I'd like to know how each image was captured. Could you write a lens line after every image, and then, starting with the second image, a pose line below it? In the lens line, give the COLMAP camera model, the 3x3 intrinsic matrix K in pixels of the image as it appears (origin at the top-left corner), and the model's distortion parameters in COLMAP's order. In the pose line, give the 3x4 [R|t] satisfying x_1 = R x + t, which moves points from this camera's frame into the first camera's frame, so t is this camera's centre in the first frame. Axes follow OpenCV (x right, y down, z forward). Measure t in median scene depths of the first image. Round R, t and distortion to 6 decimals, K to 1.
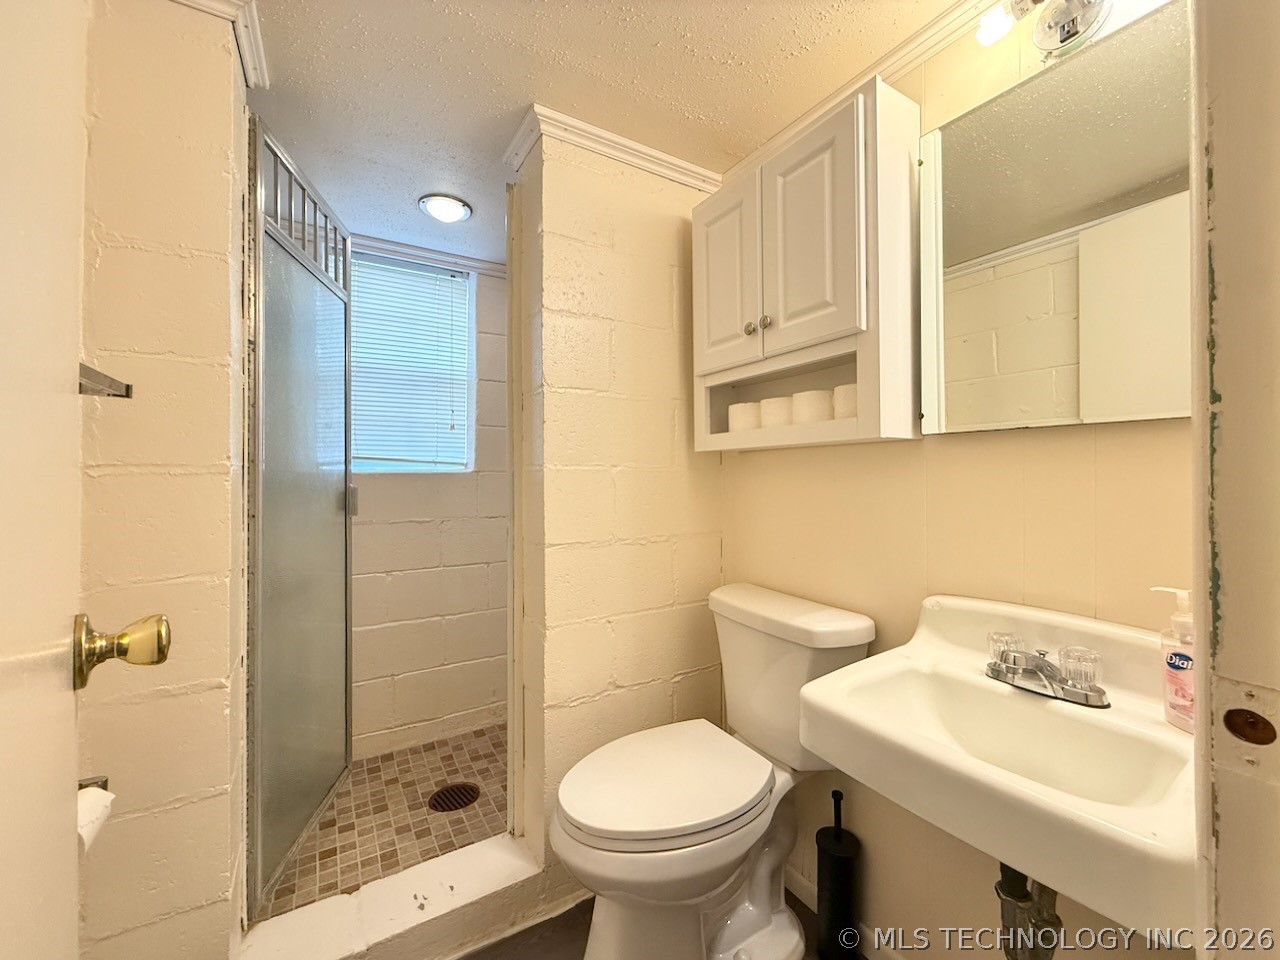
lens RADIAL K [[508.1, 0, 637.2], [0, 508.1, 473.2], [0, 0, 1]] dist [-0.000328, 0.000207]
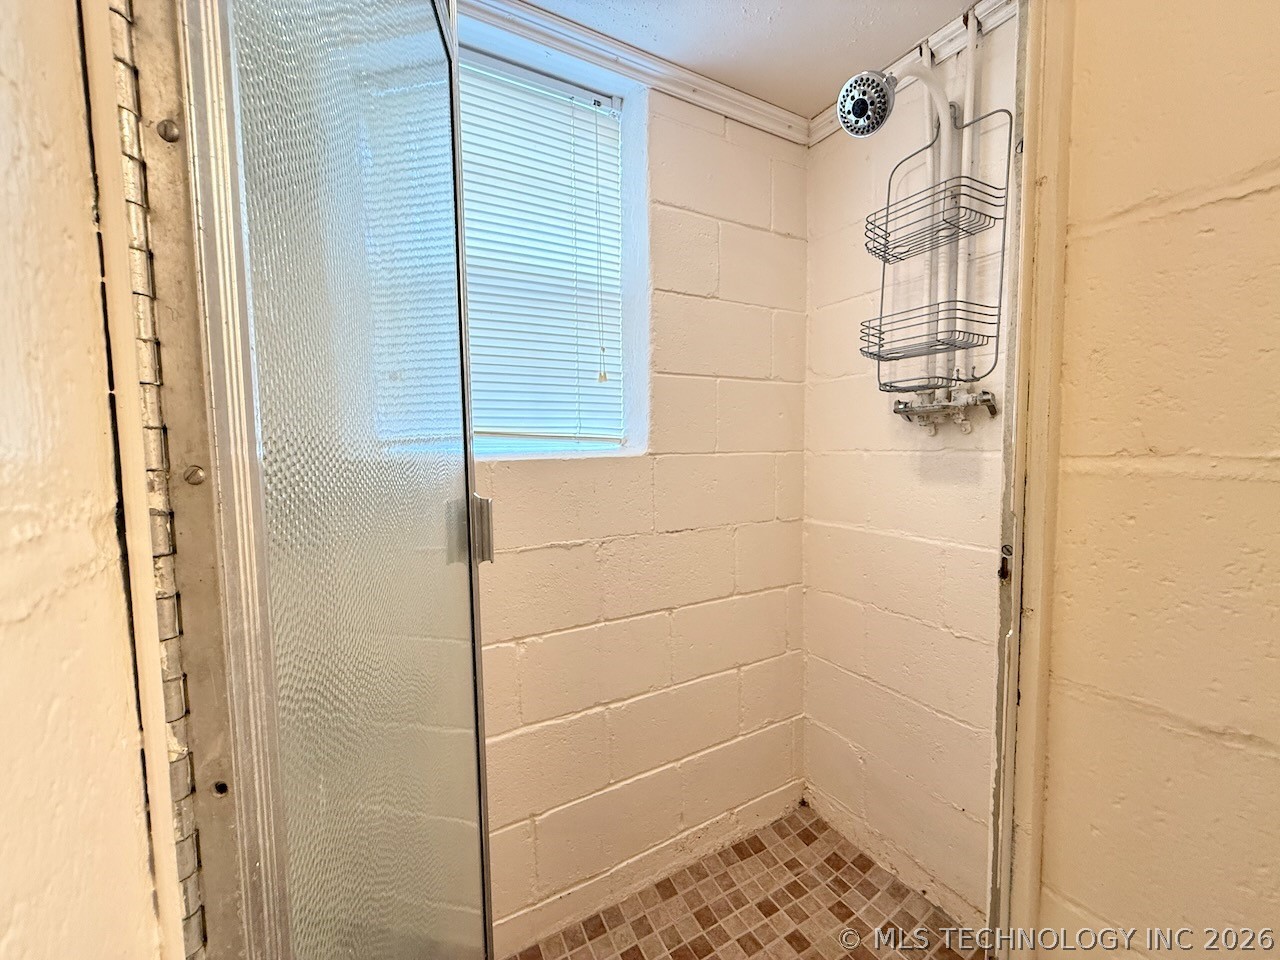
lens RADIAL K [[508.1, 0, 641.2], [0, 508.1, 479.7], [0, 0, 1]] dist [-0.000328, 0.000207]
pose [[0.999192, -0.009900, -0.038941, -0.318097], [0.012771, 0.997162, 0.074191, -0.017184], [0.038096, -0.074628, 0.996483, 0.443317]]
